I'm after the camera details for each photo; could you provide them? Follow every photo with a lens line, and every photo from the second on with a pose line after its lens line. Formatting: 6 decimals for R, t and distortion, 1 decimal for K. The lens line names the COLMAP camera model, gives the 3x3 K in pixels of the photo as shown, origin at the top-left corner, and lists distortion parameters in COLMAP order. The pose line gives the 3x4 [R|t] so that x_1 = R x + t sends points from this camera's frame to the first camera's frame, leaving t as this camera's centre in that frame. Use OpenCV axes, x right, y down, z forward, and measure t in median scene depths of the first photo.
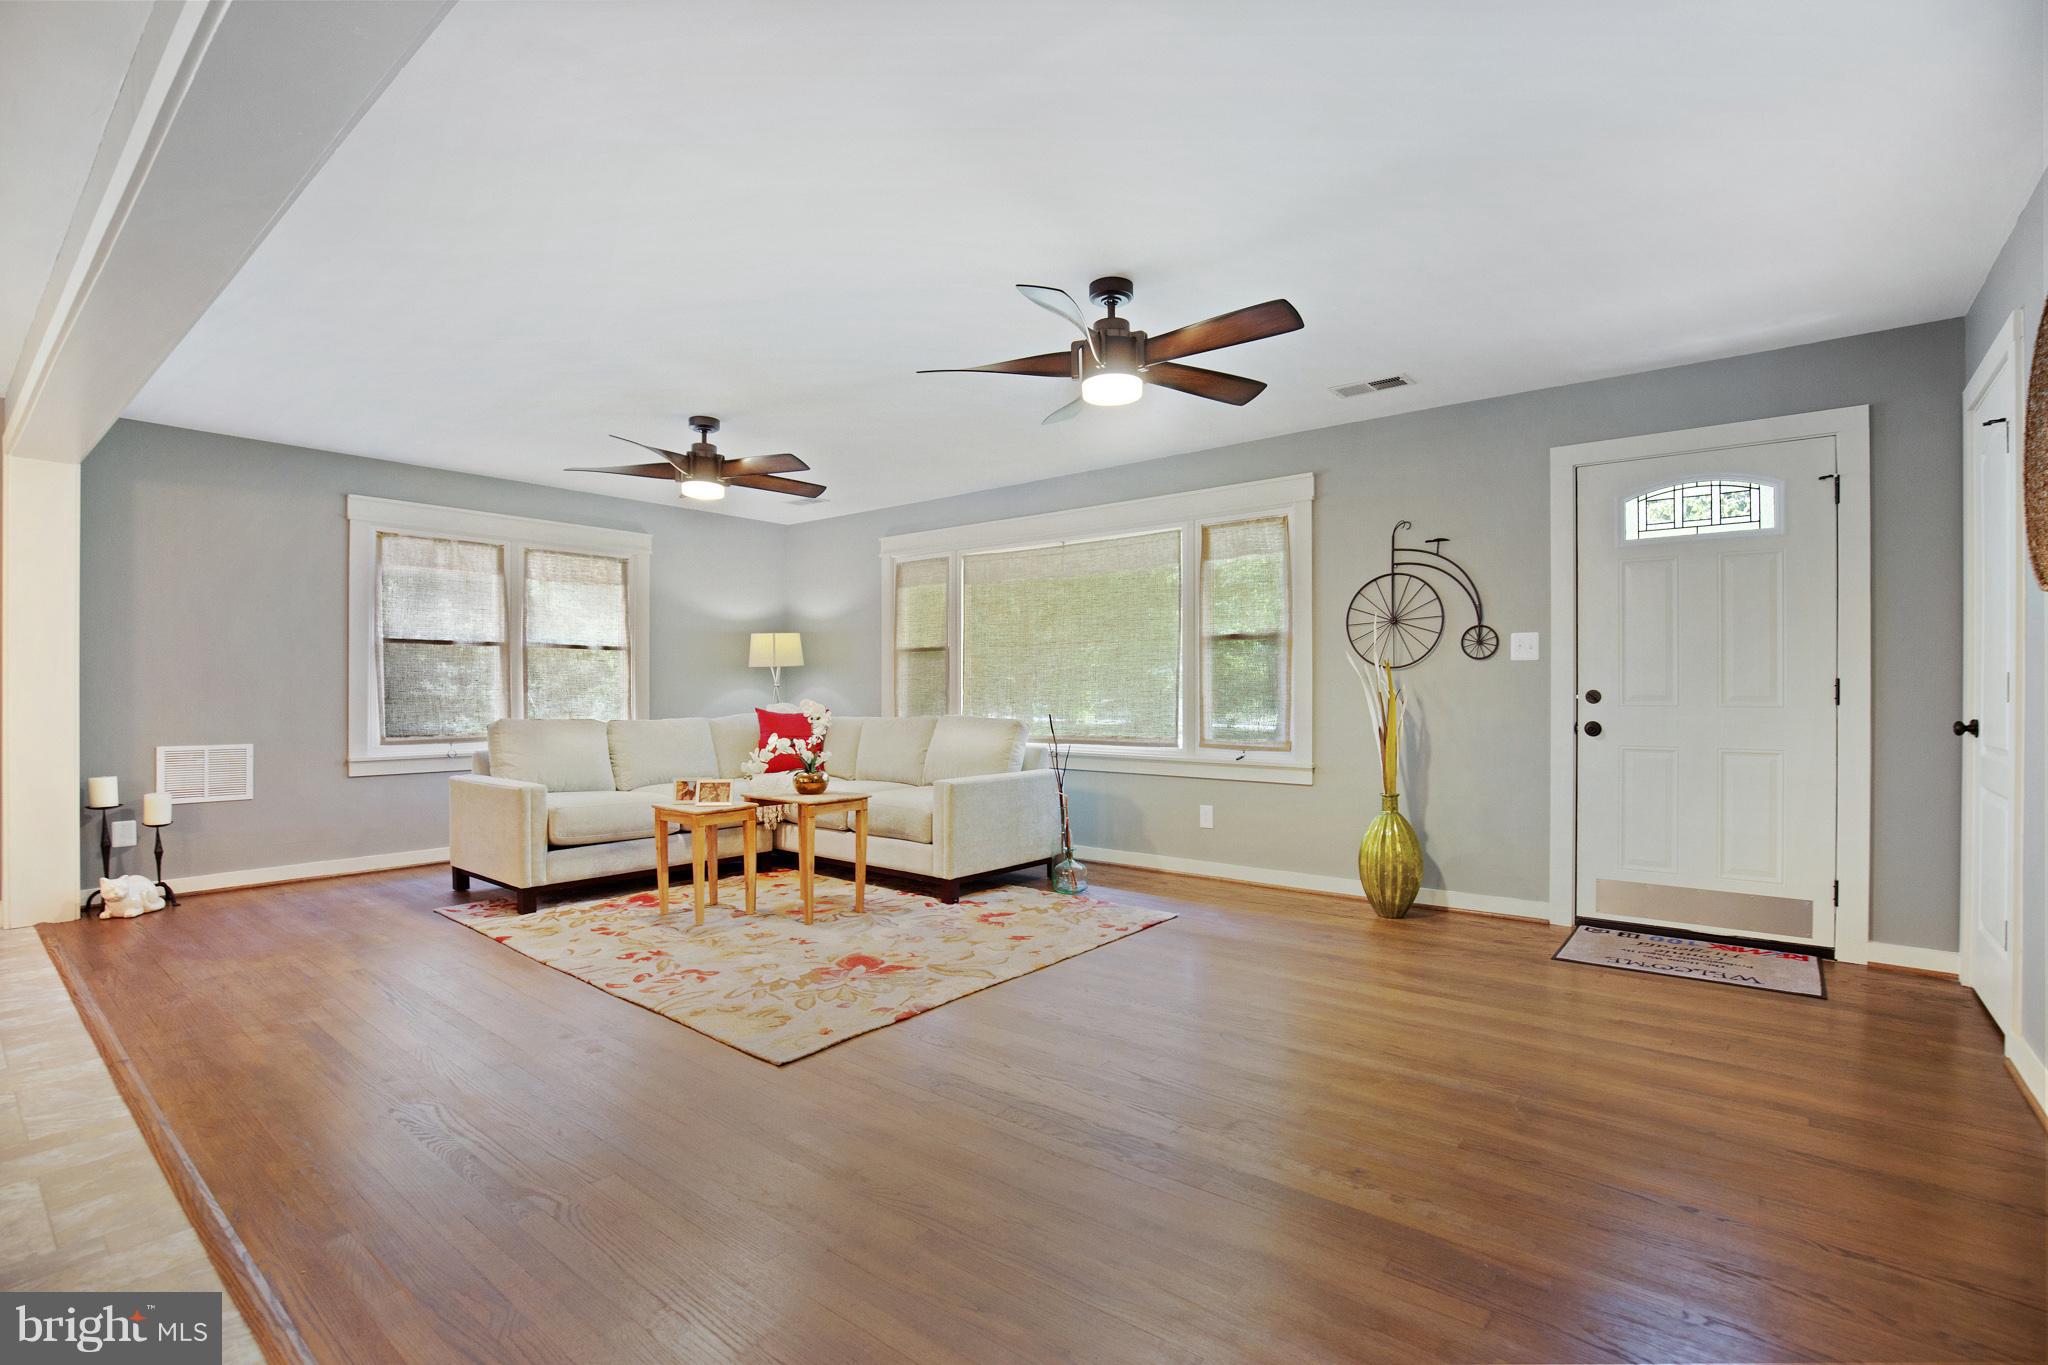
lens RADIAL K [[962.8, 0, 1036.1], [0, 962.8, 687.2], [0, 0, 1]] dist [-0.000810, -0.012172]
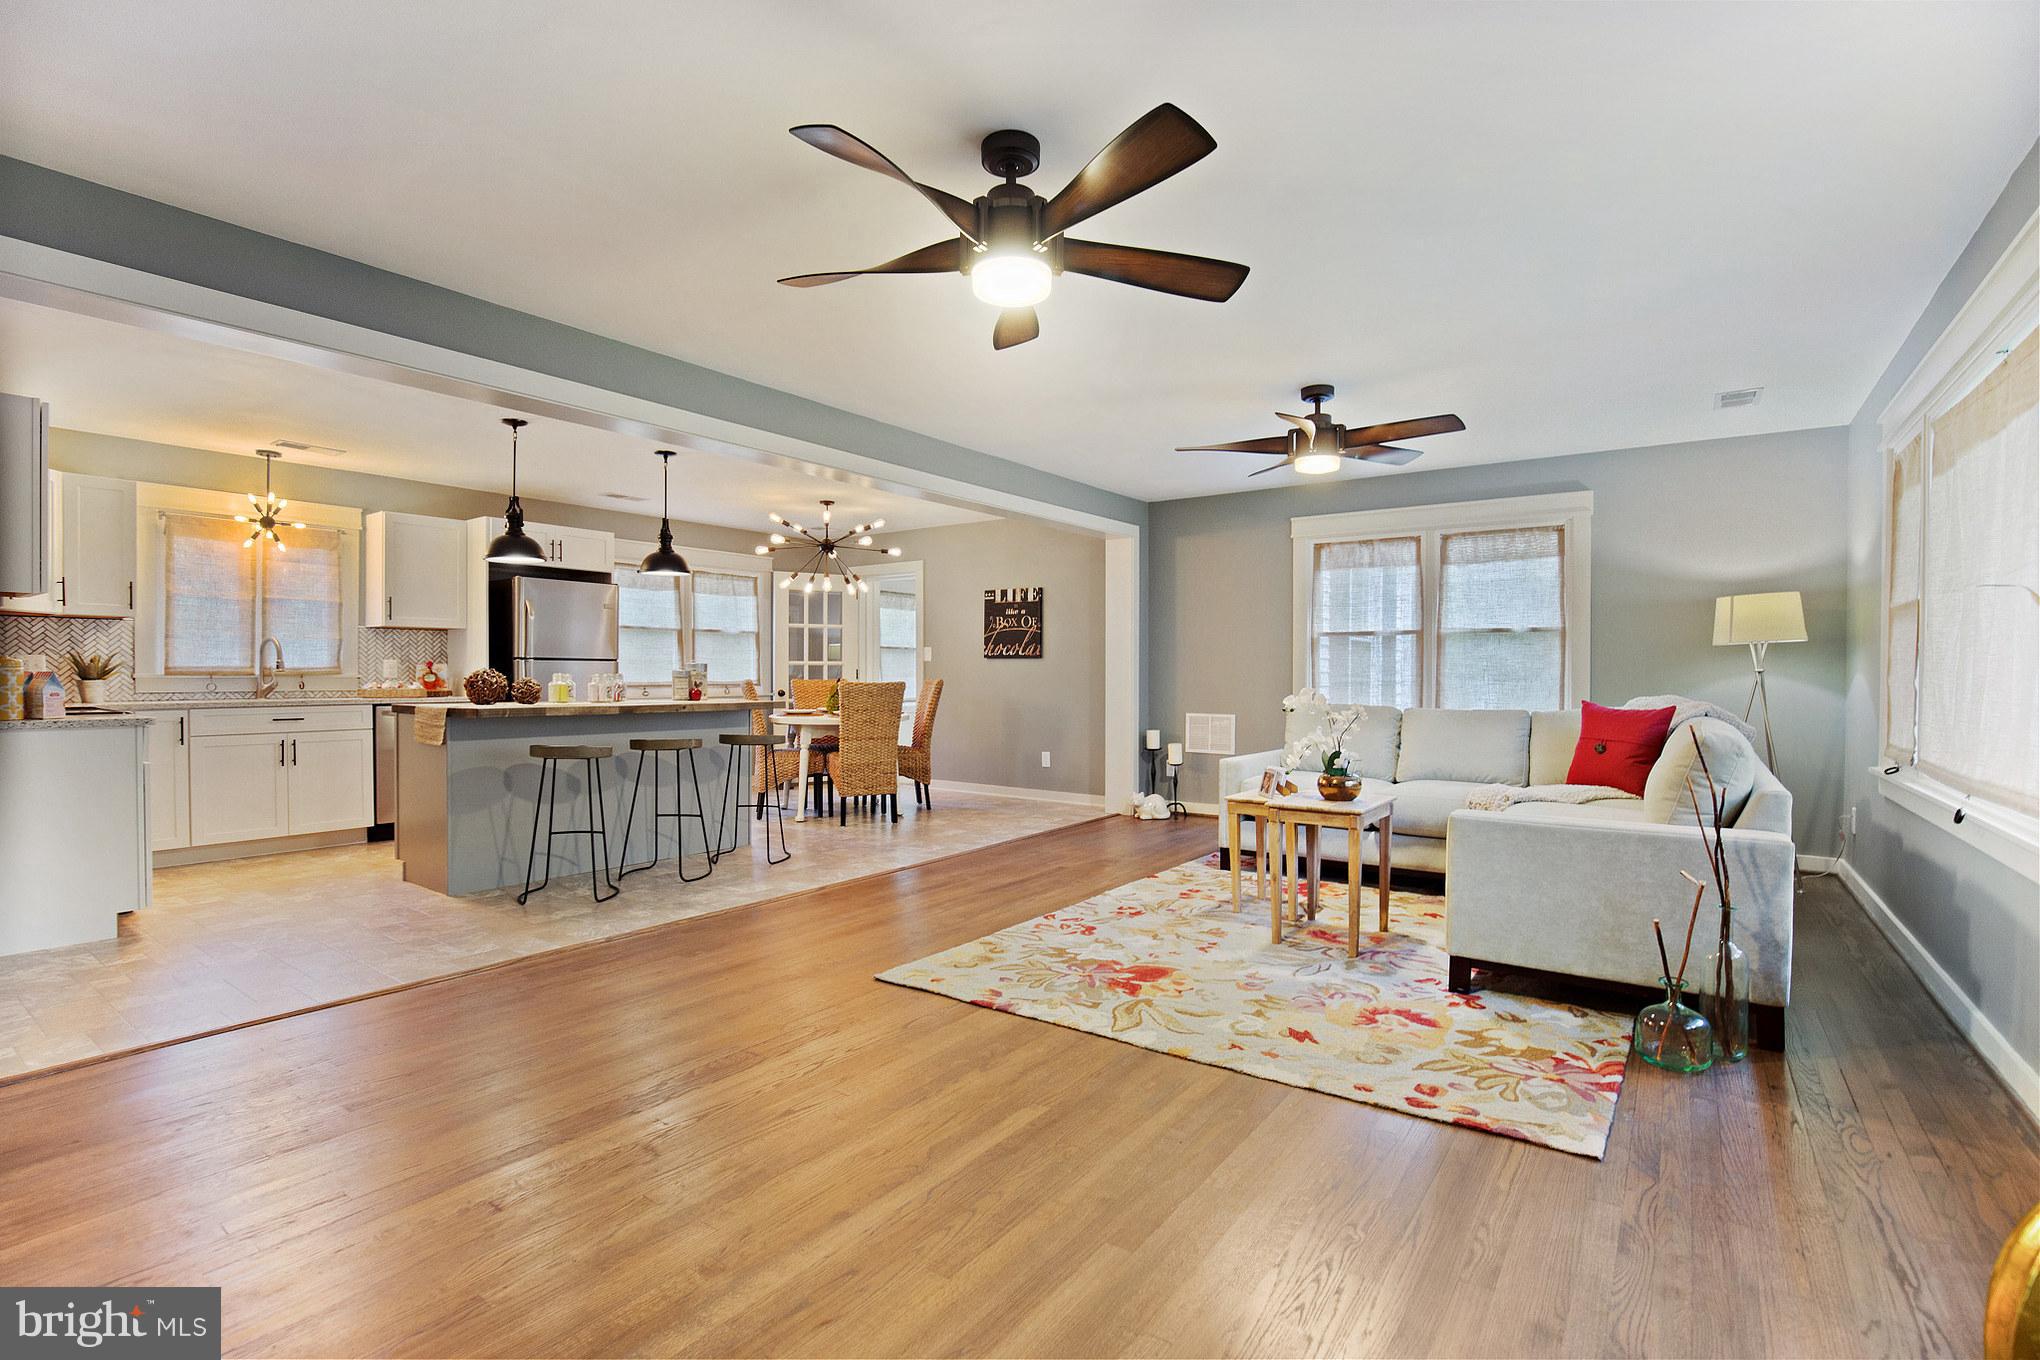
lens RADIAL K [[928.2, 0, 992.0], [0, 928.2, 678.2], [0, 0, 1]] dist [0.001447, 0.000442]
pose [[0.052634, 0.003899, -0.998606, 0.633475], [-0.000556, 0.999992, 0.003875, 0.001203], [0.998614, 0.000351, 0.052635, 0.739791]]
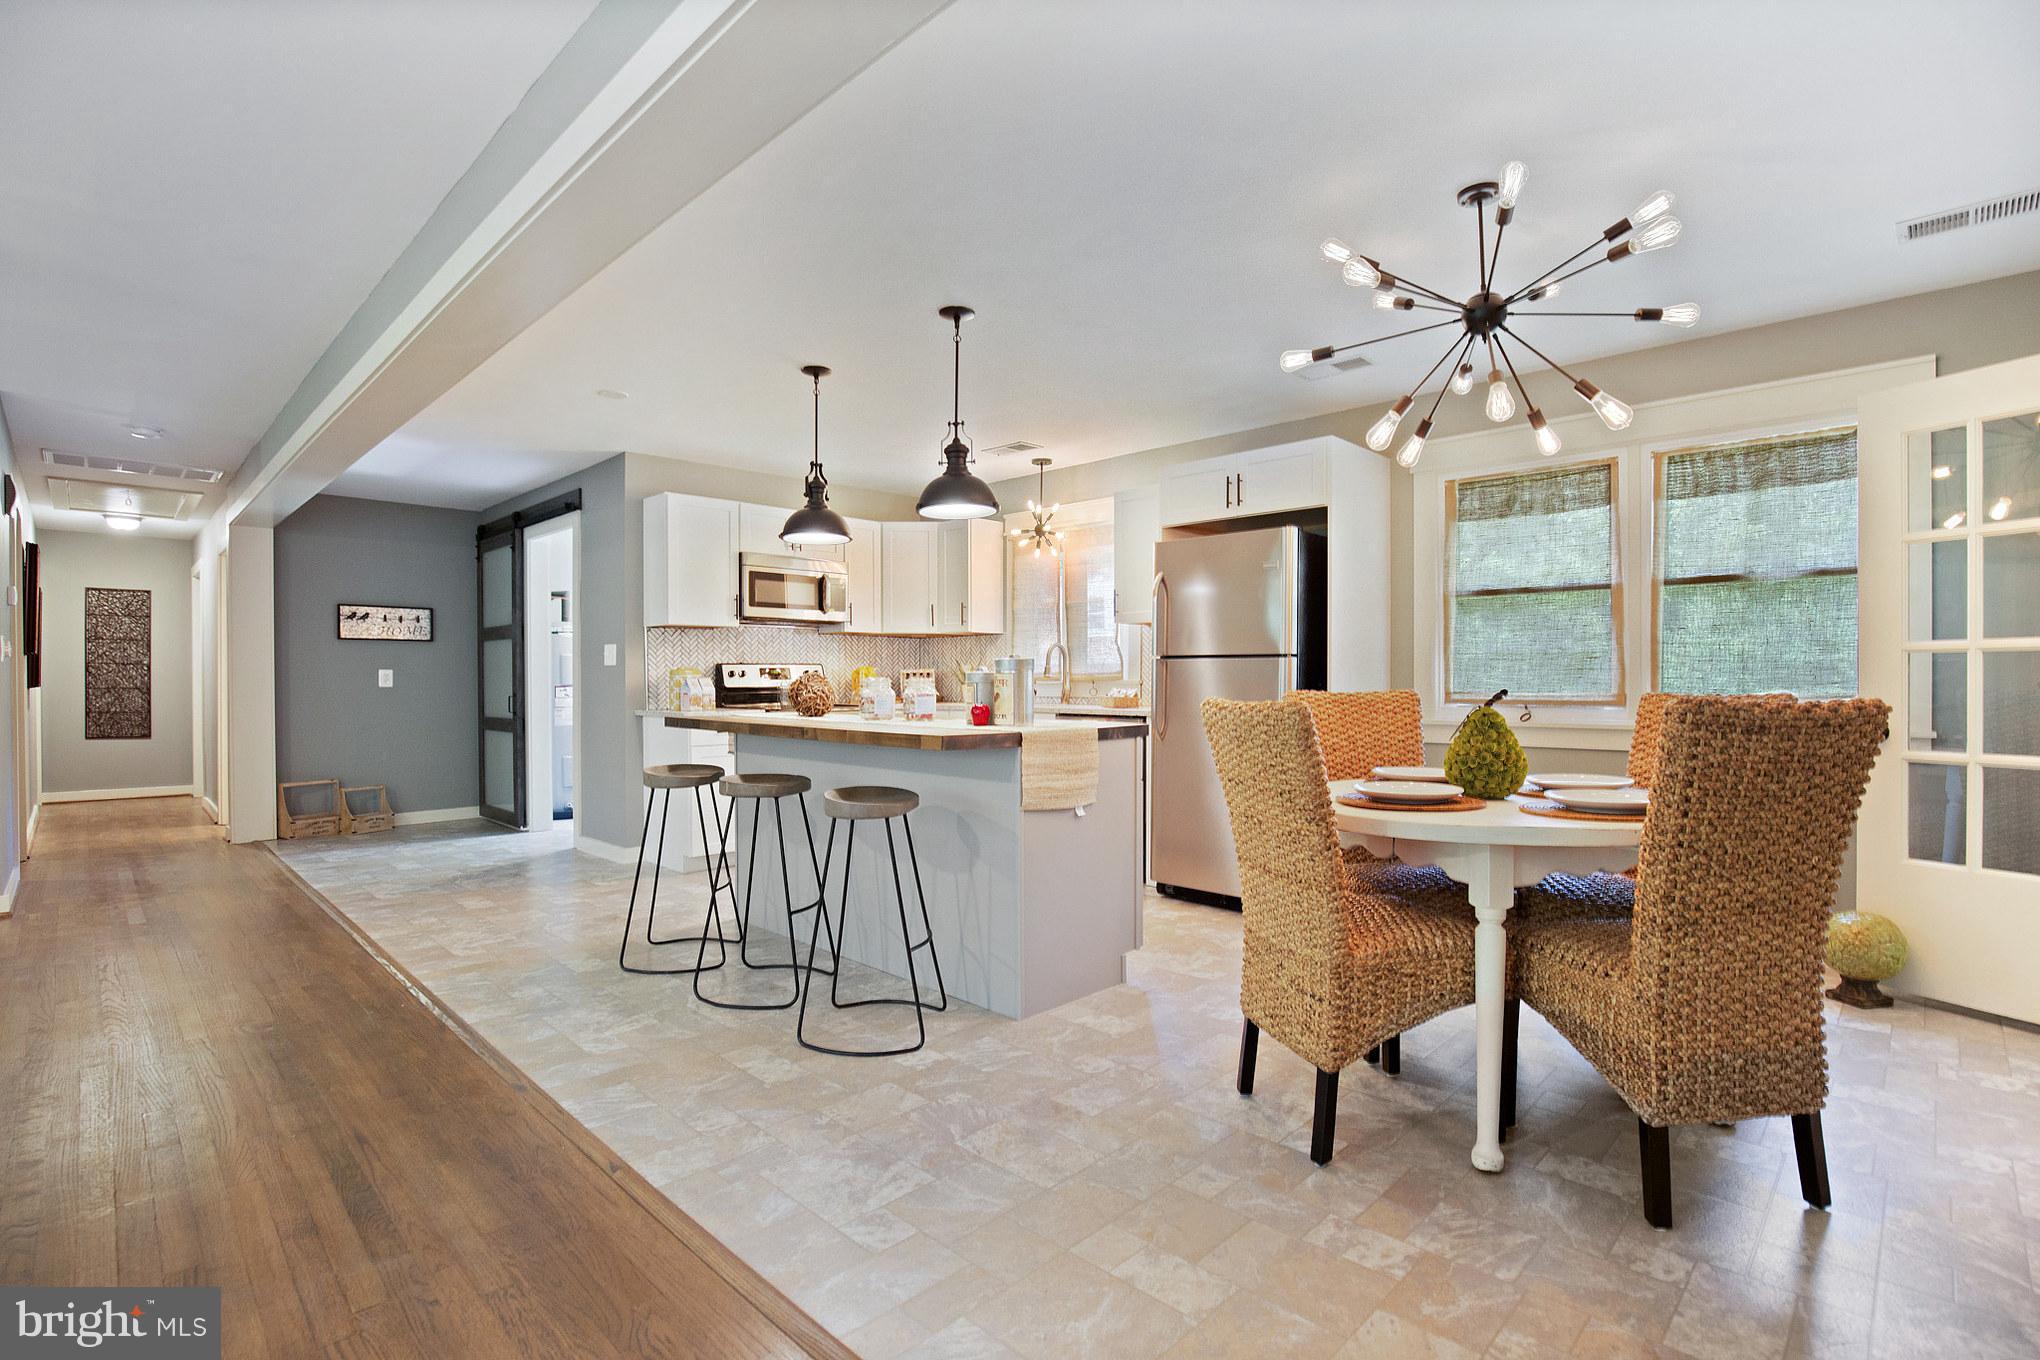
lens RADIAL K [[959.1, 0, 1032.1], [0, 959.1, 684.6], [0, 0, 1]] dist [-0.000810, -0.012172]
pose [[-0.996219, -0.000463, 0.086877, -0.912794], [-0.000369, 0.999999, 0.001097, 0.006795], [-0.086877, 0.001060, -0.996218, 1.176592]]
